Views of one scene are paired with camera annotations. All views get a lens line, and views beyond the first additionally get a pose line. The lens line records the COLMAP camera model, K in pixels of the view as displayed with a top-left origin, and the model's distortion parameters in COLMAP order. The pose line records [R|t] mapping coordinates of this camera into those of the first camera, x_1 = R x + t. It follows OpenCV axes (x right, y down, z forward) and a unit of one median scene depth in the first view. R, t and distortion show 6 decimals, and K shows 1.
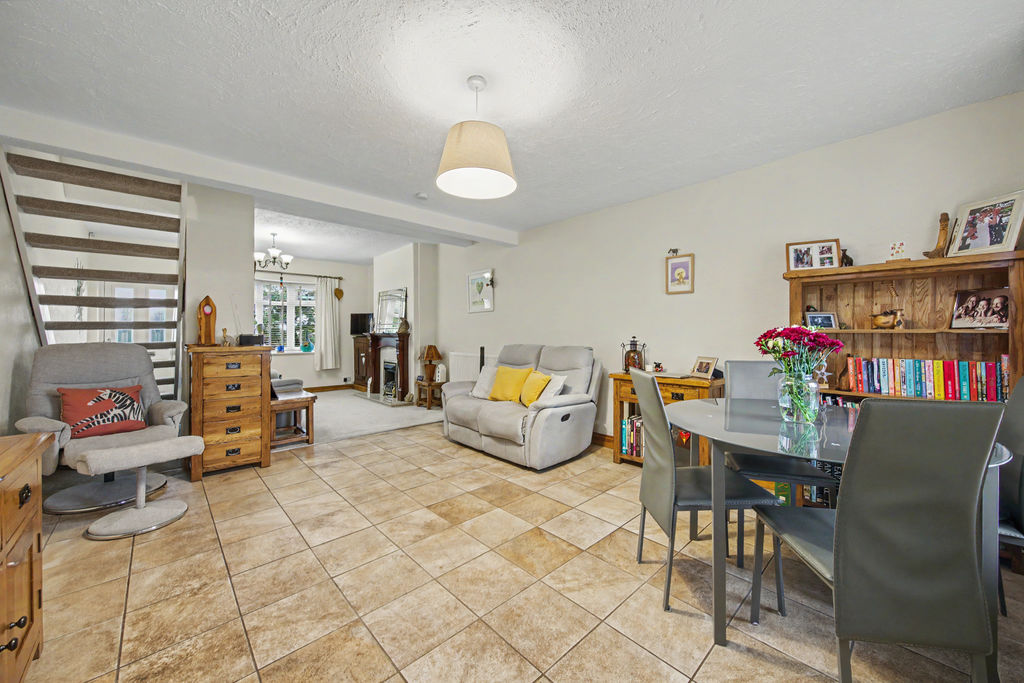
lens RADIAL K [[366.5, 0, 508.0], [0, 366.5, 336.2], [0, 0, 1]] dist [0.004953, 0.000192]
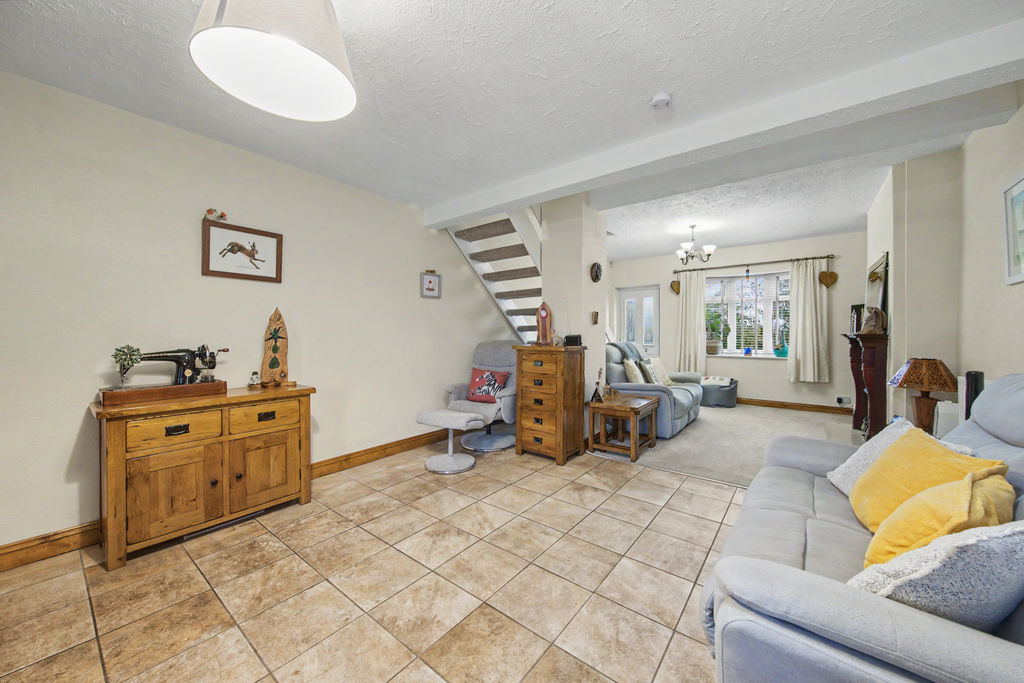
lens RADIAL K [[366.5, 0, 532.5], [0, 366.5, 335.3], [0, 0, 1]] dist [0.004953, 0.000192]
pose [[0.186120, 0.002508, -0.982524, 0.175864], [-0.006045, 0.999981, 0.001407, -0.002919], [0.982508, 0.005678, 0.186132, 0.395131]]
